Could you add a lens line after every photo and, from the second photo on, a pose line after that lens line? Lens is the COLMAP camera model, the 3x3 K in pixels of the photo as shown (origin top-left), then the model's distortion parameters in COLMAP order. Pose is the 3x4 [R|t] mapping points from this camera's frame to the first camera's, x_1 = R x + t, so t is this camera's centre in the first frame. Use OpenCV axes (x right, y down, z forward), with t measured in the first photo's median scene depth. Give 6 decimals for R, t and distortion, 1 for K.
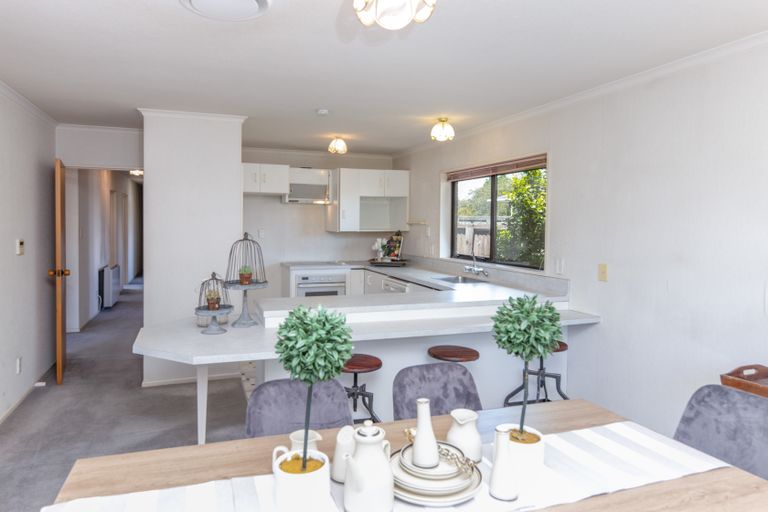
lens RADIAL K [[488.3, 0, 357.7], [0, 488.3, 234.4], [0, 0, 1]] dist [0.000180, -0.000098]
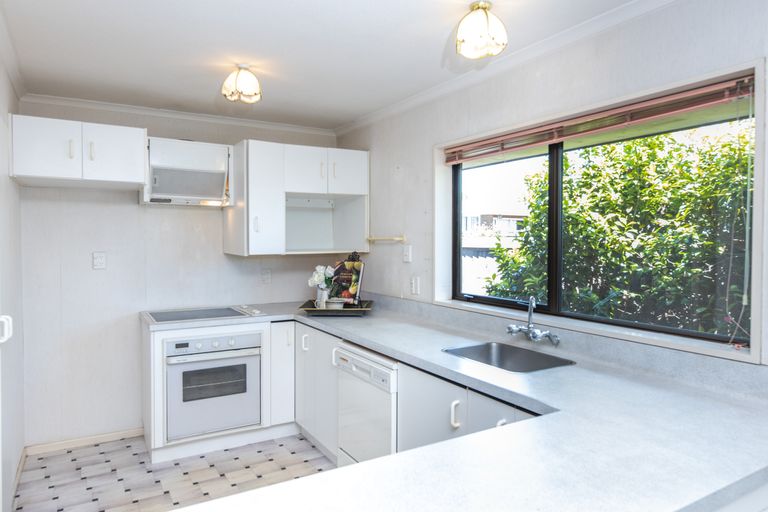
lens RADIAL K [[505.4, 0, 383.3], [0, 505.4, 247.1], [0, 0, 1]] dist [-0.002602, -0.000877]
pose [[0.976465, -0.010159, 0.215436, -0.011614], [0.012053, 0.999899, -0.007478, -0.008985], [-0.215338, 0.009898, 0.976489, 0.412624]]
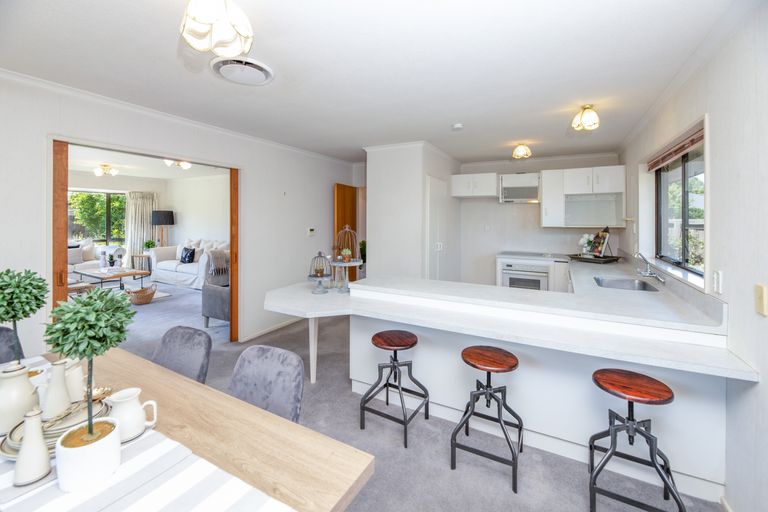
lens RADIAL K [[332.2, 0, 381.9], [0, 332.2, 220.2], [0, 0, 1]] dist [-0.002872, -0.000440]
pose [[0.680562, -0.000305, -0.732691, 0.269629], [-0.017771, 0.999699, -0.016924, -0.001863], [0.732475, 0.024538, 0.680351, 0.212951]]
